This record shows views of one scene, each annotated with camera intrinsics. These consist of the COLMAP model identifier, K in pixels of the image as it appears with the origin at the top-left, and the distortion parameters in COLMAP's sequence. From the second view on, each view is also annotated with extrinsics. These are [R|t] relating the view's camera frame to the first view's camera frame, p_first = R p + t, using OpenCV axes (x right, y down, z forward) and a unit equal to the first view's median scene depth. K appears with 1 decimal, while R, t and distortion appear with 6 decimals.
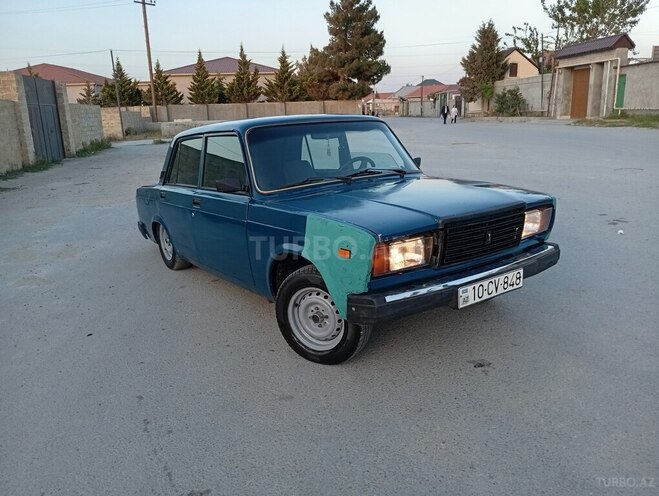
lens RADIAL K [[543.2, 0, 366.2], [0, 543.2, 225.2], [0, 0, 1]] dist [0.046684, -0.089102]
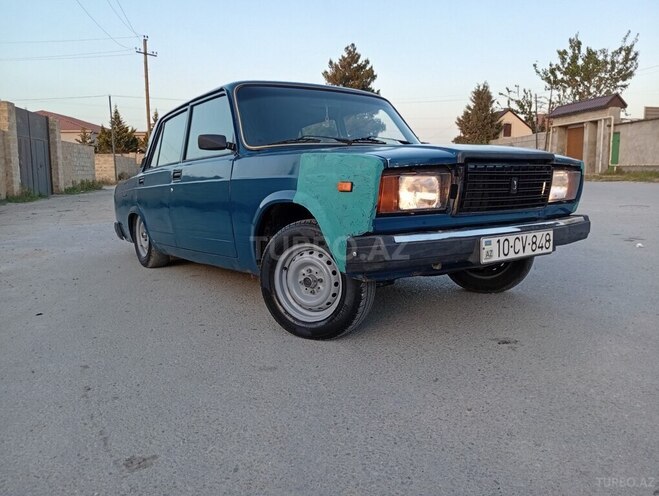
lens RADIAL K [[543.2, 0, 366.2], [0, 543.2, 225.2], [0, 0, 1]] dist [0.046684, -0.089102]
pose [[0.999751, 0.019447, 0.010971, -0.010213], [-0.017984, 0.992542, -0.120567, 0.138768], [-0.013234, 0.120340, 0.992645, 0.122110]]
